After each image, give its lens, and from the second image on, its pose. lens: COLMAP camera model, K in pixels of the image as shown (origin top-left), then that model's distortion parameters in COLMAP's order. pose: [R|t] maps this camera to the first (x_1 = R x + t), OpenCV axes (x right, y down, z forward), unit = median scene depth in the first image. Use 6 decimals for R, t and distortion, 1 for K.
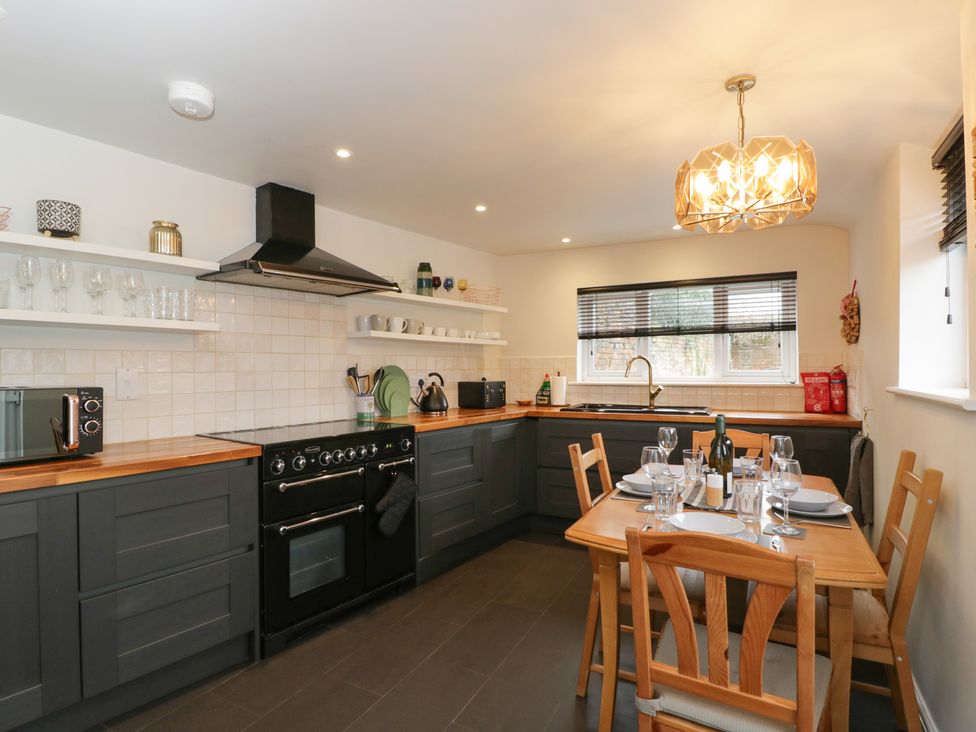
lens RADIAL K [[511.4, 0, 482.6], [0, 511.4, 364.0], [0, 0, 1]] dist [0.000354, -0.011970]
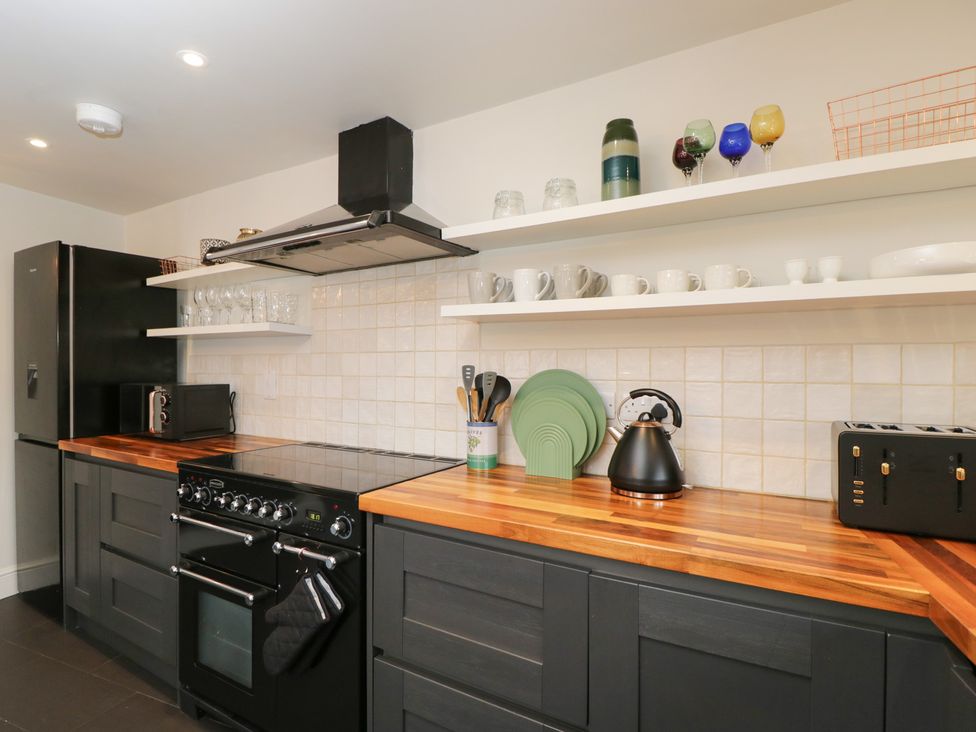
lens RADIAL K [[517.0, 0, 487.1], [0, 517.0, 364.4], [0, 0, 1]] dist [0.000127, -0.000724]
pose [[0.097942, 0.000050, -0.995192, 0.302797], [0.002934, 0.999996, 0.000339, -0.002454], [0.995188, -0.002953, 0.097942, 0.886018]]
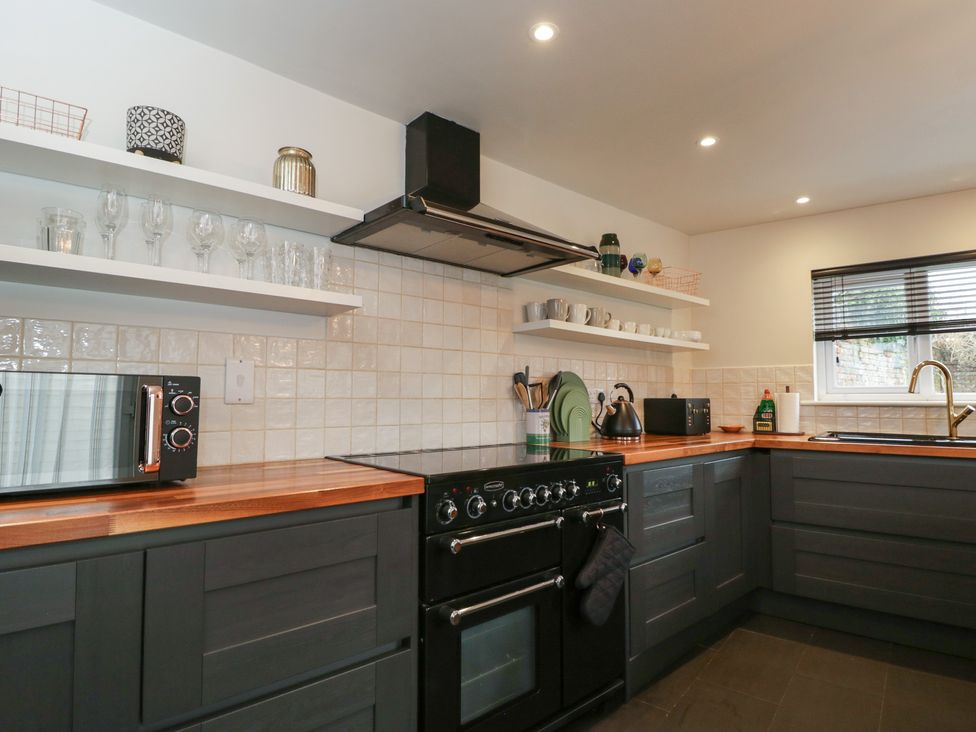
lens RADIAL K [[538.0, 0, 484.9], [0, 538.0, 362.8], [0, 0, 1]] dist [0.003086, -0.013792]
pose [[0.978862, -0.002985, -0.204501, -0.137219], [-0.008332, 0.998481, -0.054455, 0.033498], [0.204353, 0.055007, 0.977351, 0.220591]]
